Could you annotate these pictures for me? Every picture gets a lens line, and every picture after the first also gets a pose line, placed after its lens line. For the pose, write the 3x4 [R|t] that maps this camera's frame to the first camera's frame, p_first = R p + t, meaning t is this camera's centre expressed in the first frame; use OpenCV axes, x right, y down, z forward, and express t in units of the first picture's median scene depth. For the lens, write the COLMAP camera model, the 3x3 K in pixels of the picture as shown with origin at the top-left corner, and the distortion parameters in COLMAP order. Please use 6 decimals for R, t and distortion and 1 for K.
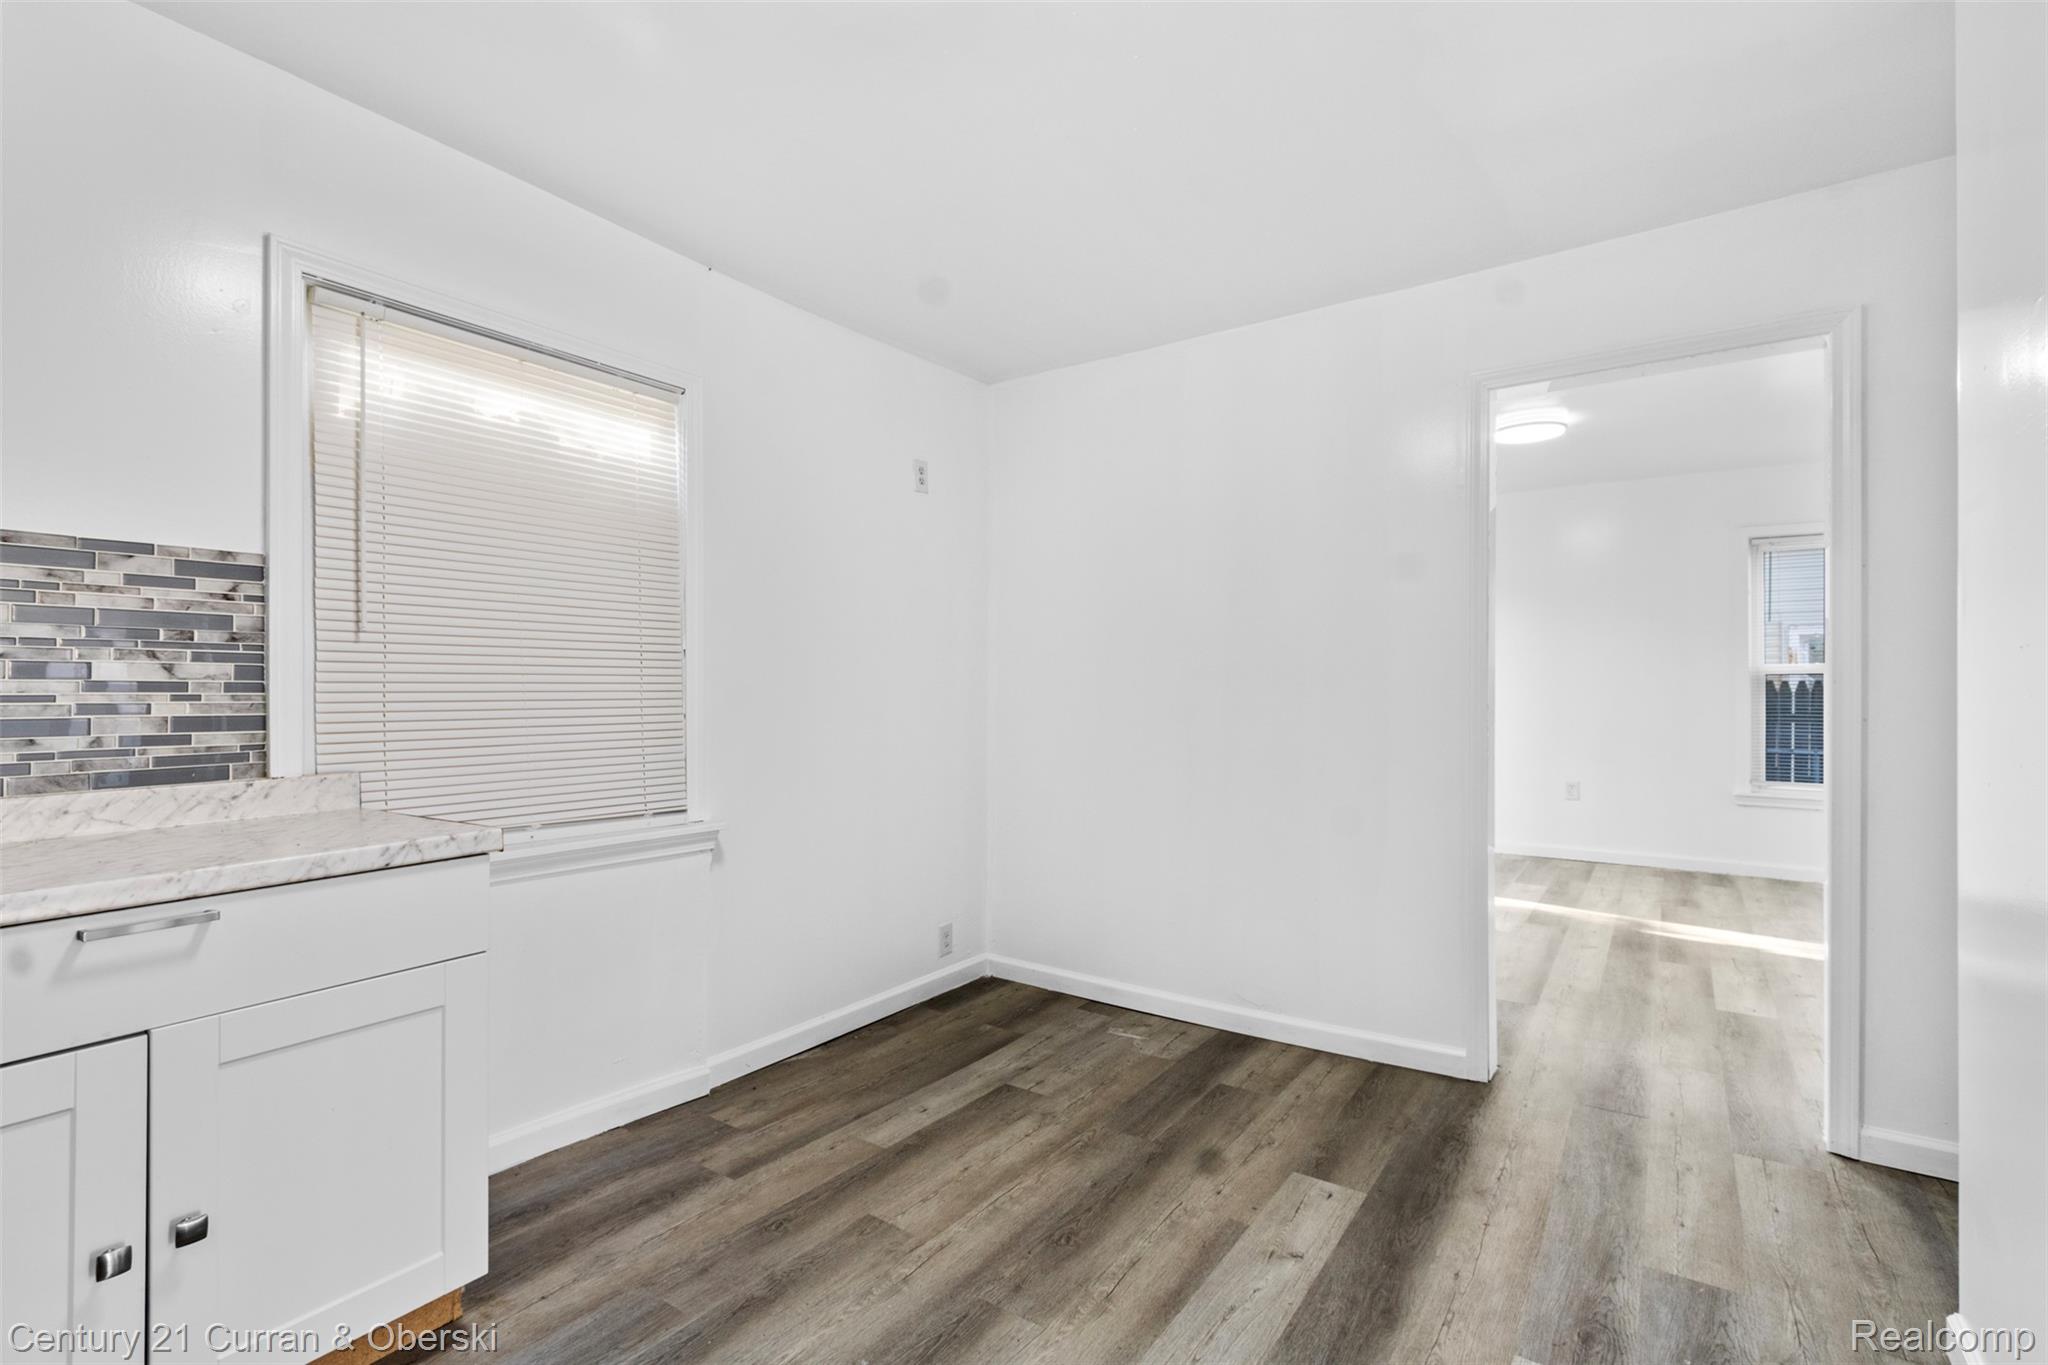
lens RADIAL K [[933.3, 0, 1030.0], [0, 933.3, 678.2], [0, 0, 1]] dist [0.004090, 0.000543]
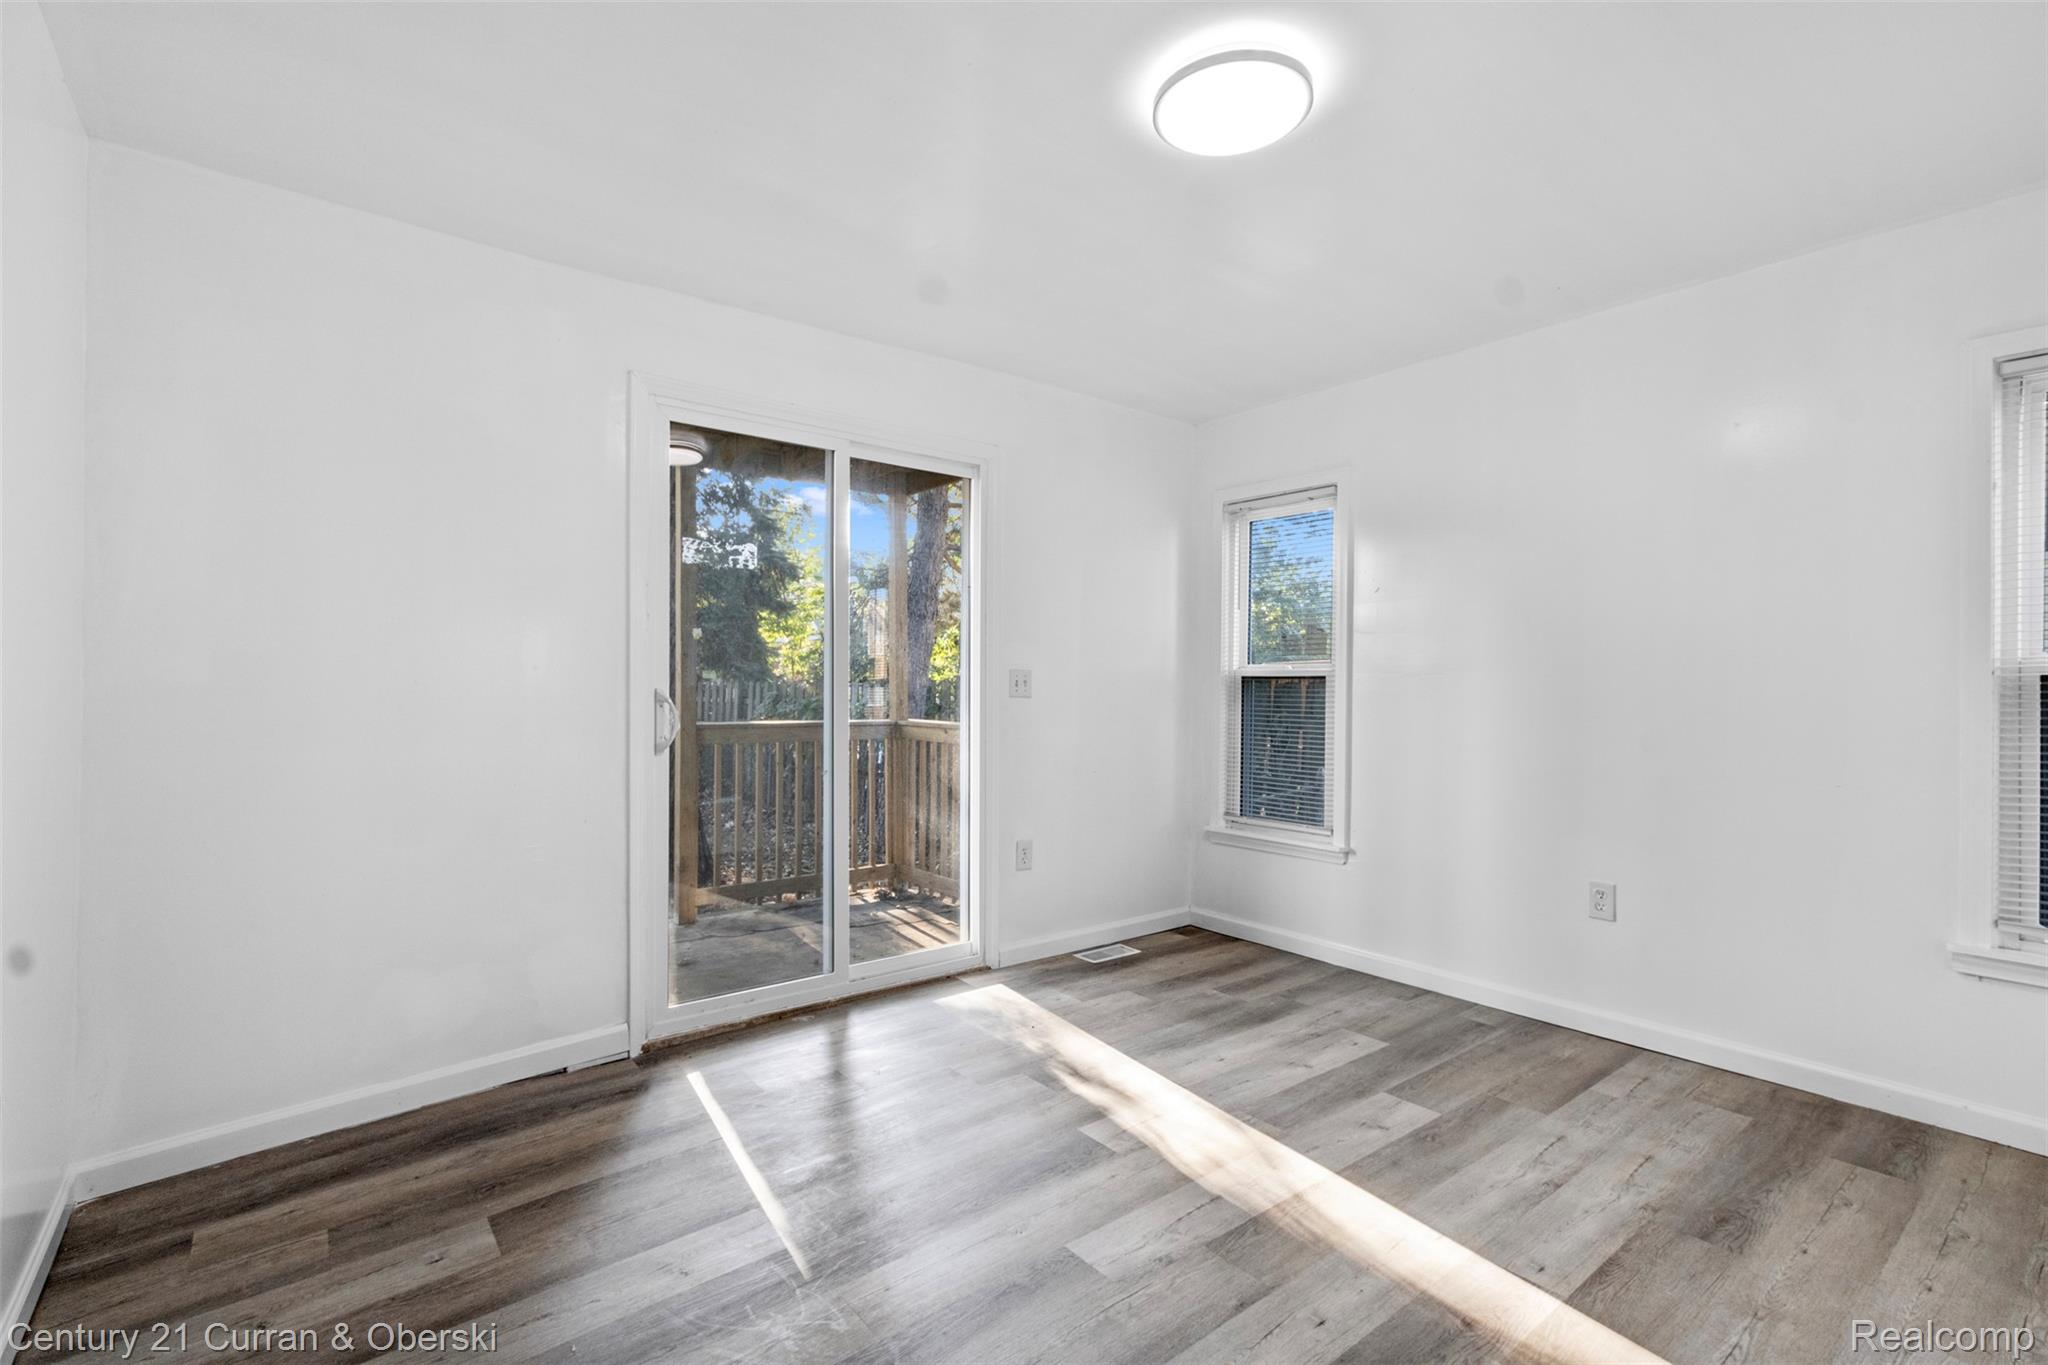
lens RADIAL K [[933.3, 0, 1016.0], [0, 933.3, 684.3], [0, 0, 1]] dist [0.004090, 0.000543]
pose [[0.954268, -0.004244, -0.298921, 0.466589], [0.004156, 0.999991, -0.000928, -0.001559], [0.298922, -0.000357, 0.954277, 0.449544]]
